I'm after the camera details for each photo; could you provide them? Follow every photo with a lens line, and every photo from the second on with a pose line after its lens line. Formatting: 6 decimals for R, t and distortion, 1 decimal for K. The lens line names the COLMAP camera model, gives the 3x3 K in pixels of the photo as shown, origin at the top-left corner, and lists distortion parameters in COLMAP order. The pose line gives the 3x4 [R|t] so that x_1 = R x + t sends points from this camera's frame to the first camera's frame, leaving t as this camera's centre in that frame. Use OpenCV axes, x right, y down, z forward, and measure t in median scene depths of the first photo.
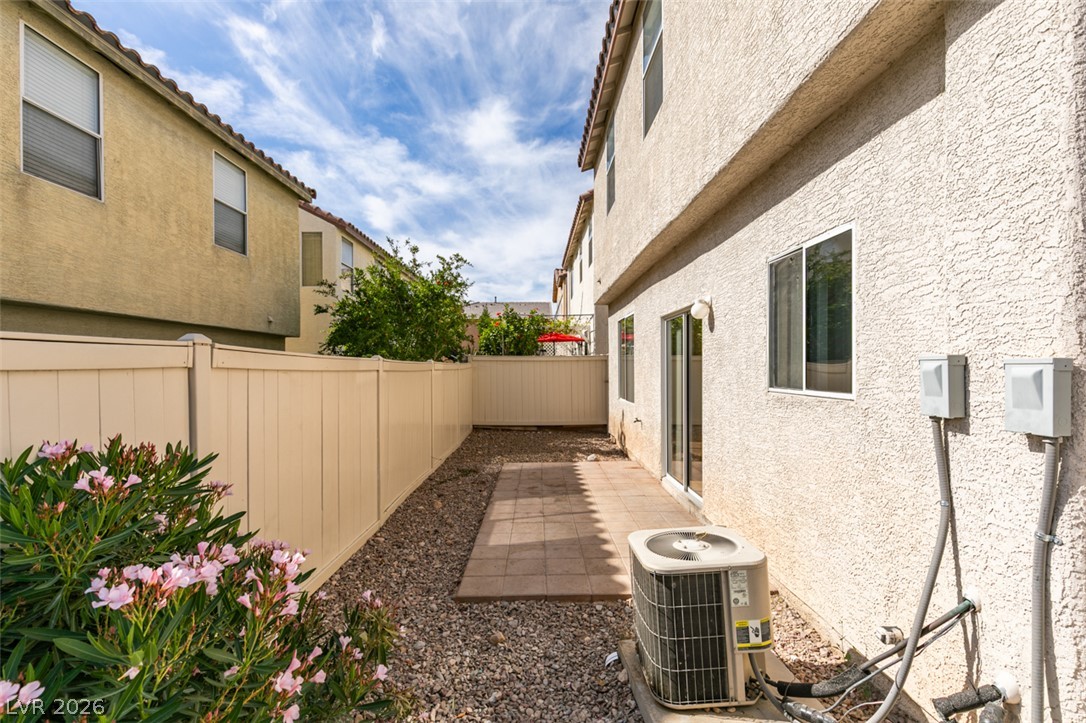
lens RADIAL K [[482.7, 0, 540.9], [0, 482.7, 367.4], [0, 0, 1]] dist [0.002382, -0.000249]
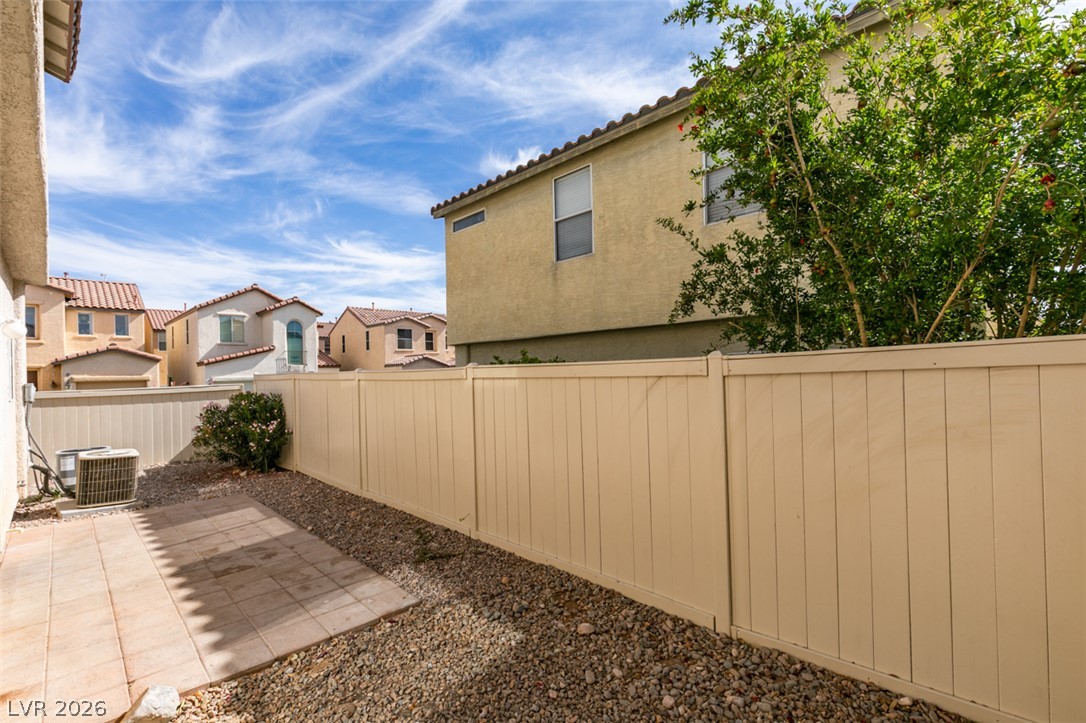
lens RADIAL K [[482.7, 0, 540.9], [0, 482.7, 367.4], [0, 0, 1]] dist [0.002382, -0.000249]
pose [[-0.715814, 0.019567, -0.698017, 0.203103], [0.029171, 0.999573, -0.001895, -0.010536], [0.697682, -0.021719, -0.716079, 1.973508]]
